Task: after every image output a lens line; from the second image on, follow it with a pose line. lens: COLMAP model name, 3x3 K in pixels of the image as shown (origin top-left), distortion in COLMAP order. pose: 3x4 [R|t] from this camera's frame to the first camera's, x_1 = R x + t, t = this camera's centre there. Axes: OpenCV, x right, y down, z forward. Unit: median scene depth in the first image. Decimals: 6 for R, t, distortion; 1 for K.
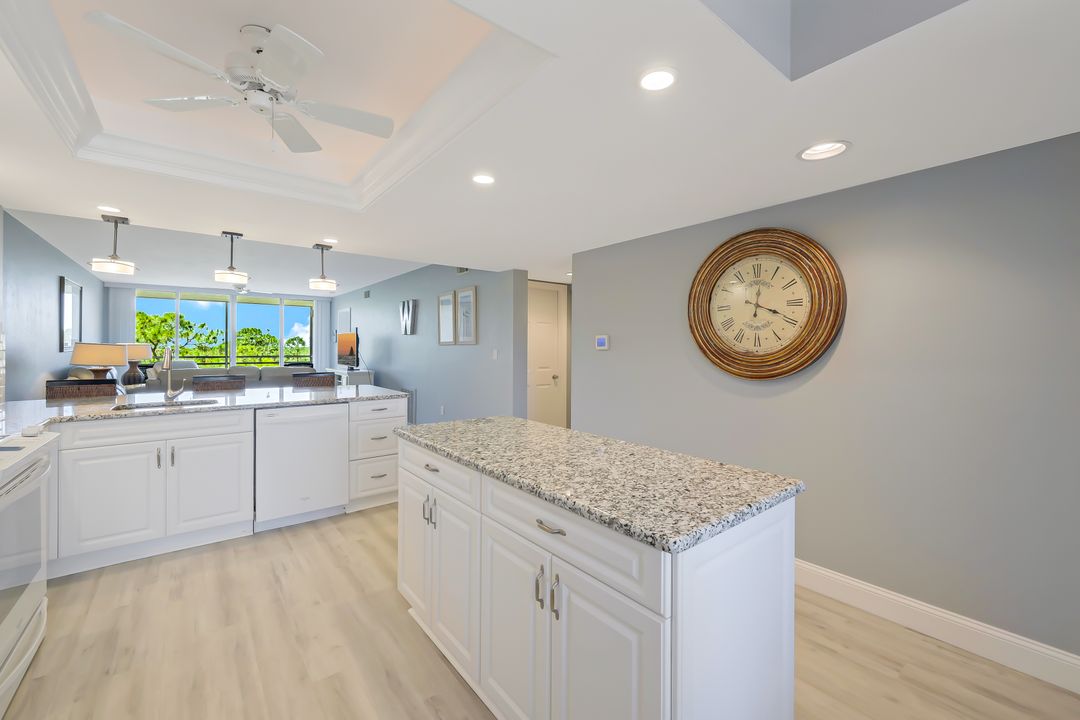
lens RADIAL K [[435.8, 0, 540.0], [0, 435.8, 348.9], [0, 0, 1]] dist [-0.003590, 0.000181]
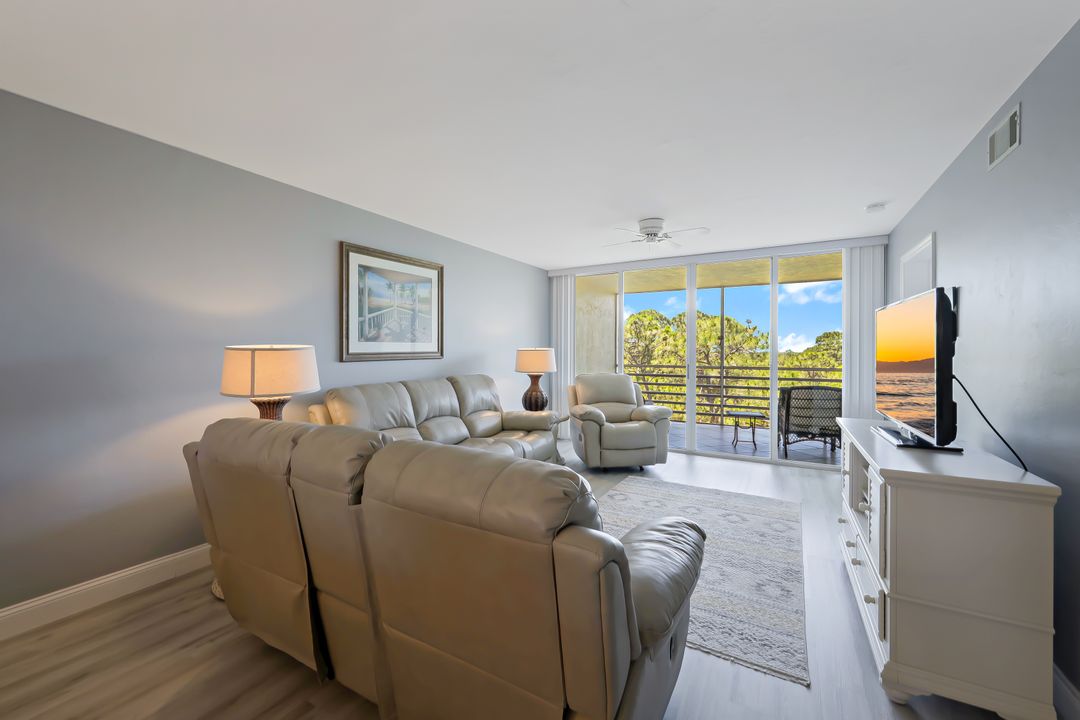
lens RADIAL K [[435.8, 0, 533.7], [0, 435.8, 359.3], [0, 0, 1]] dist [-0.003590, 0.000181]
pose [[0.359432, 0.010278, -0.933115, -0.772744], [0.000526, 0.999937, 0.011216, -0.008423], [0.933171, -0.004522, 0.359404, 1.960814]]
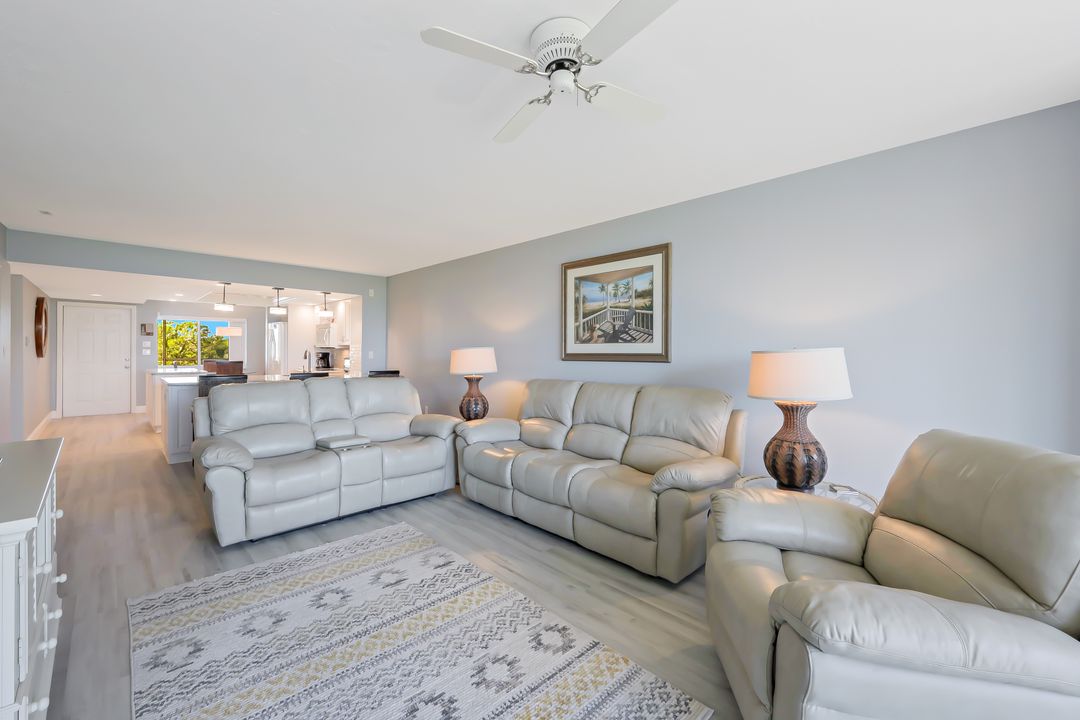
lens RADIAL K [[435.8, 0, 540.0], [0, 435.8, 359.6], [0, 0, 1]] dist [-0.003590, 0.000181]
pose [[-0.994169, -0.014936, -0.106798, -1.854229], [-0.017528, 0.999573, 0.023374, -0.024050], [0.106403, 0.025110, -0.994006, 3.392476]]
